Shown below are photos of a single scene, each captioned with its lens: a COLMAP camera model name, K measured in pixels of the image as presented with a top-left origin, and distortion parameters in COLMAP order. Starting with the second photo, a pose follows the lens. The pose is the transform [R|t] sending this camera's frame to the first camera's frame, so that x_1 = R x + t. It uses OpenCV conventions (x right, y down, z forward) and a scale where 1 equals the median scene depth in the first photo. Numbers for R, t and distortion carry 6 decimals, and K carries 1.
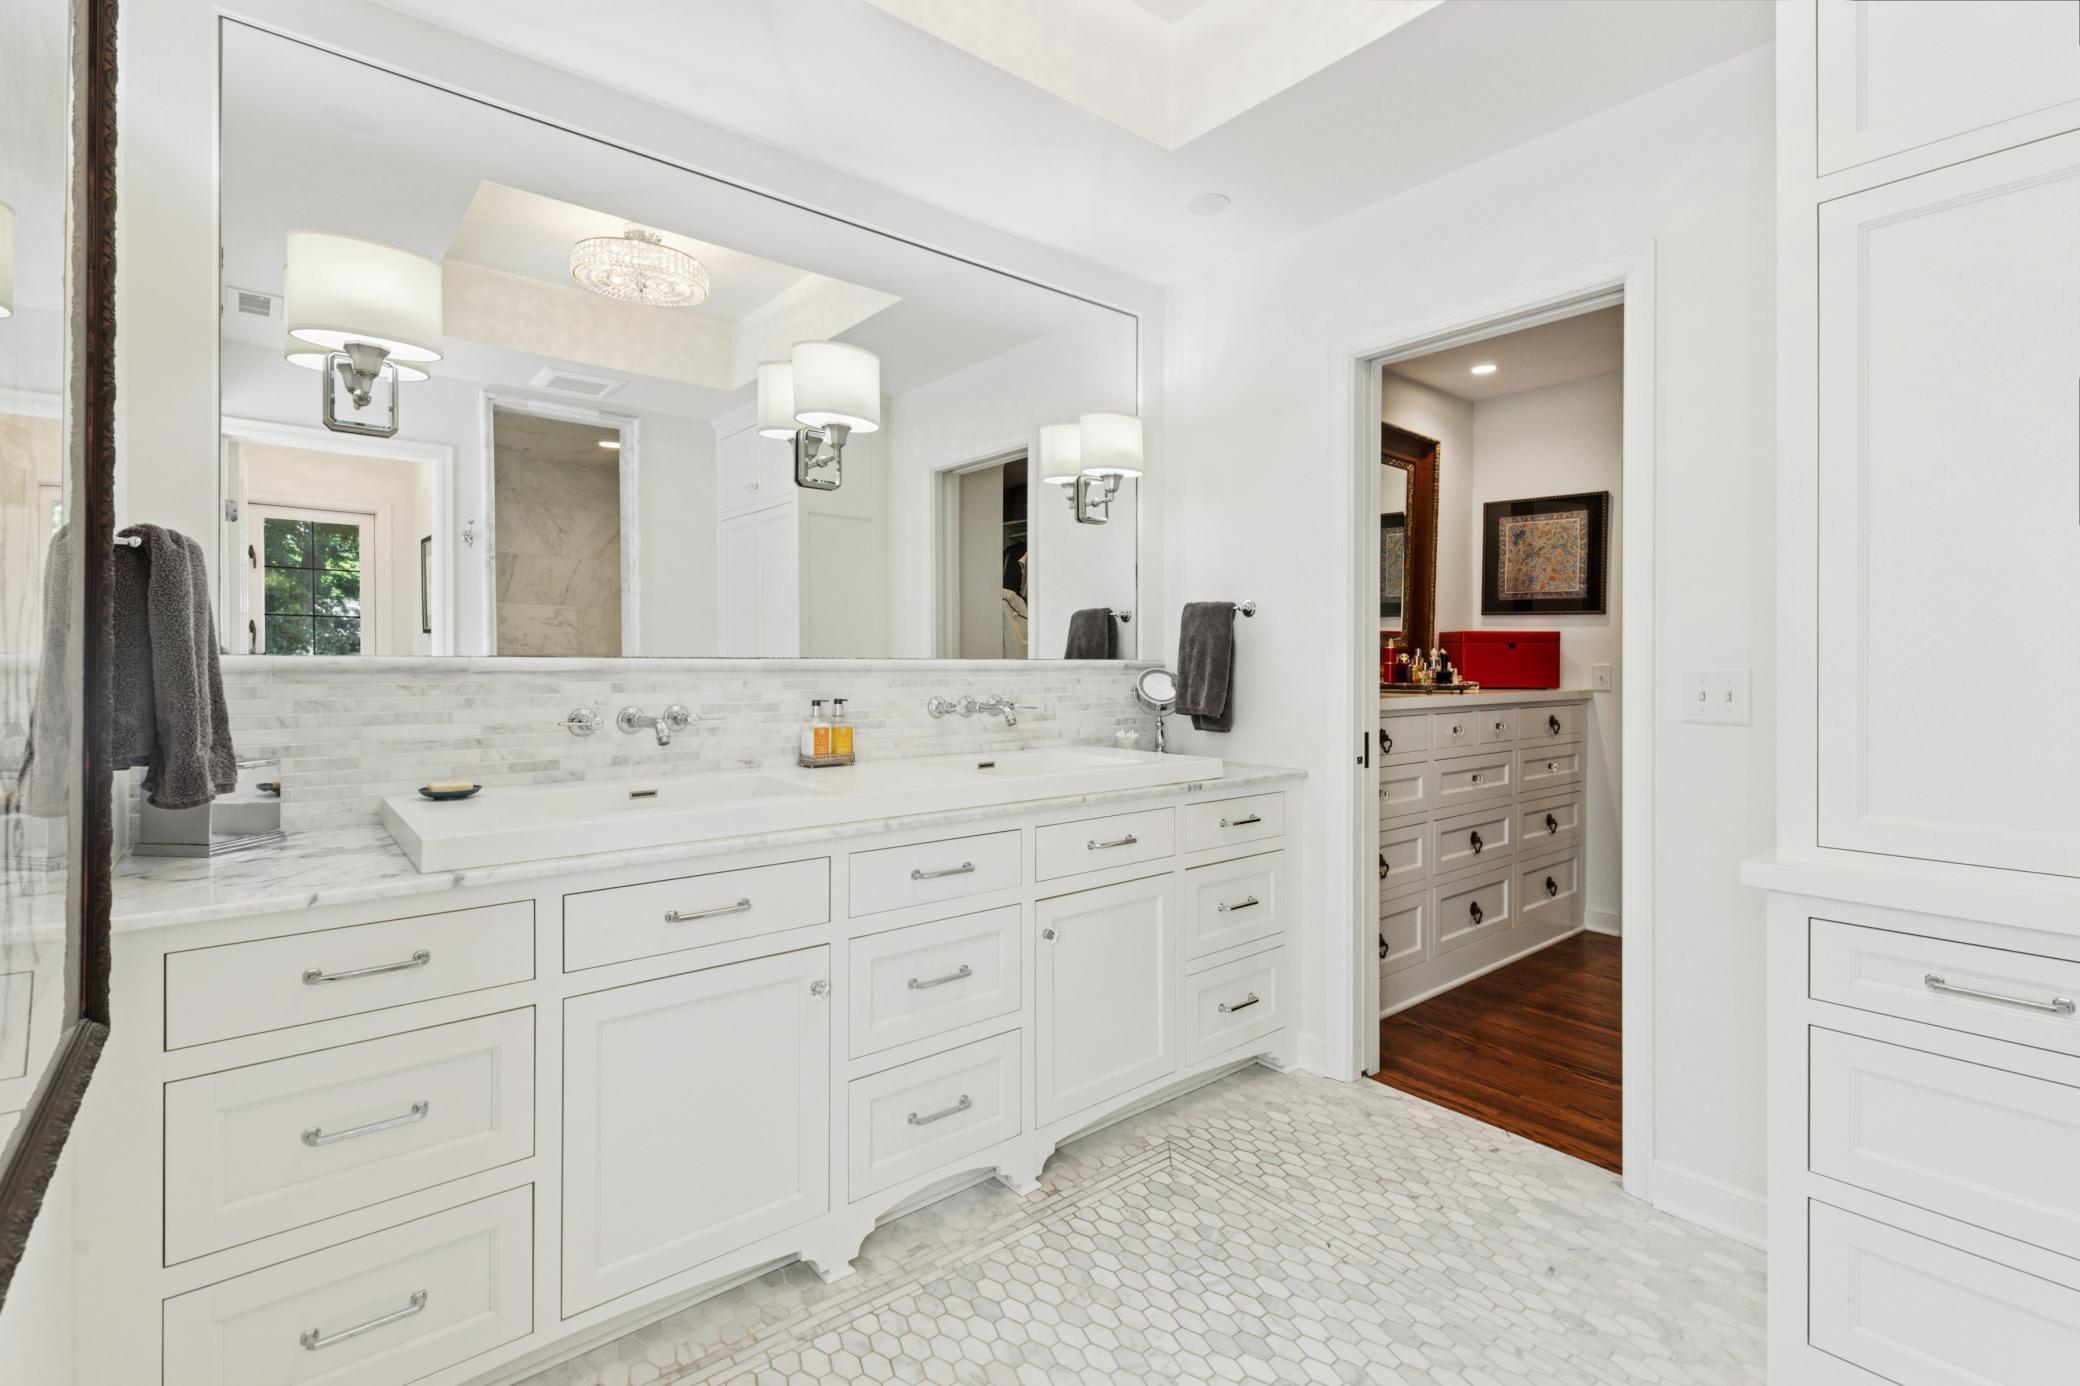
lens RADIAL K [[950.1, 0, 1042.3], [0, 950.1, 674.5], [0, 0, 1]] dist [0.000381, -0.000007]
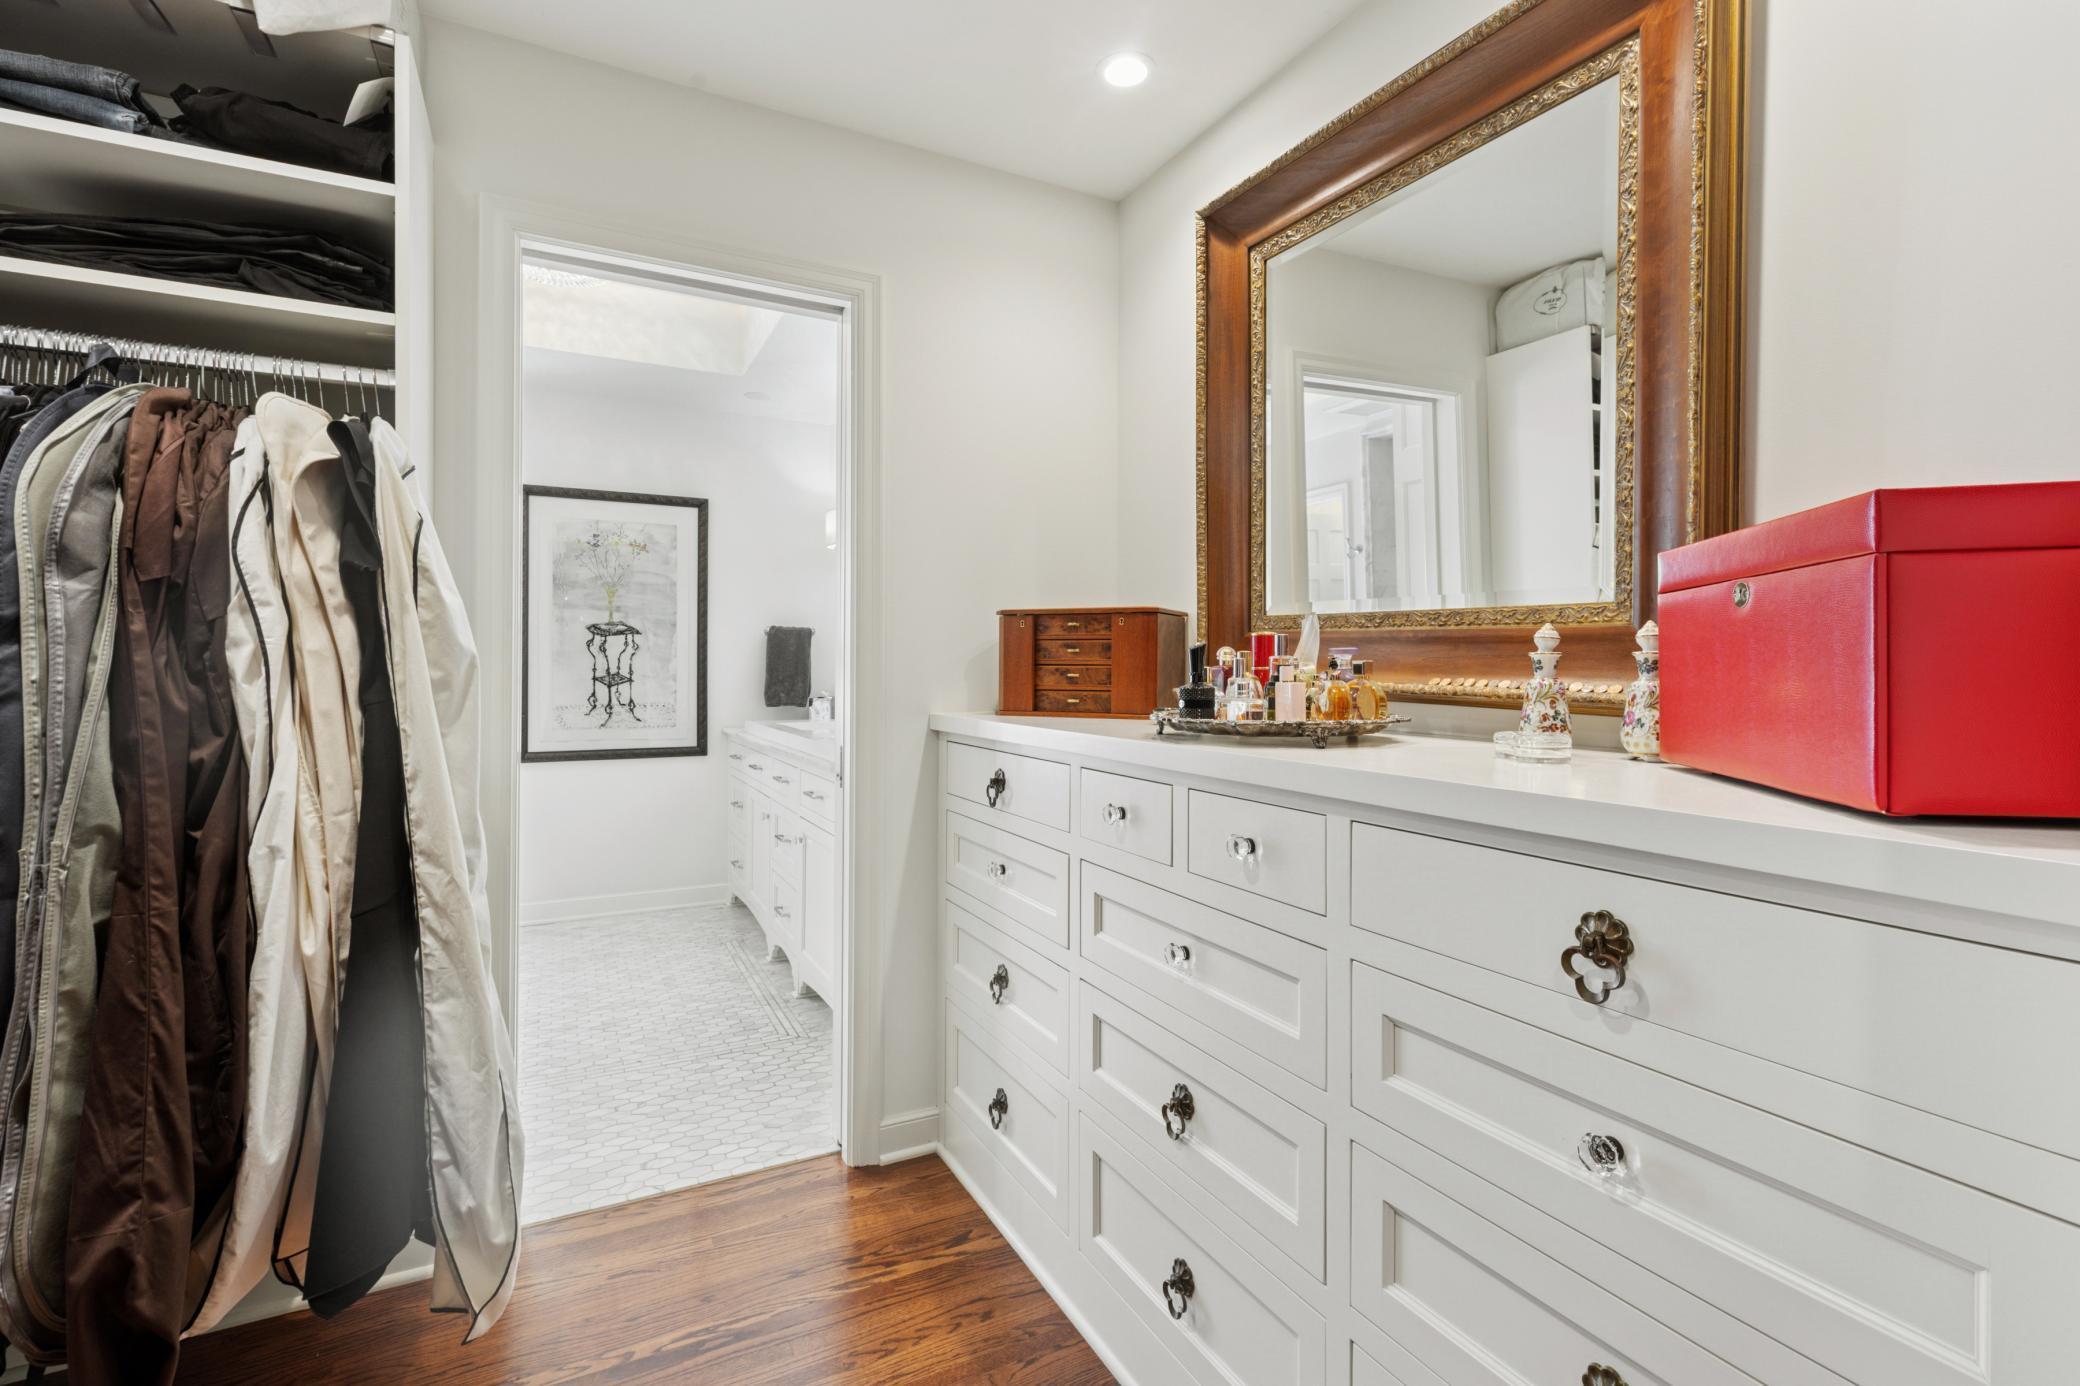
lens RADIAL K [[950.1, 0, 1041.5], [0, 950.1, 674.4], [0, 0, 1]] dist [0.000381, -0.000007]
pose [[-0.211129, 0.011018, -0.977396, 1.438044], [-0.012655, 0.999822, 0.014004, -0.021395], [0.977376, 0.015326, -0.210952, 1.719227]]
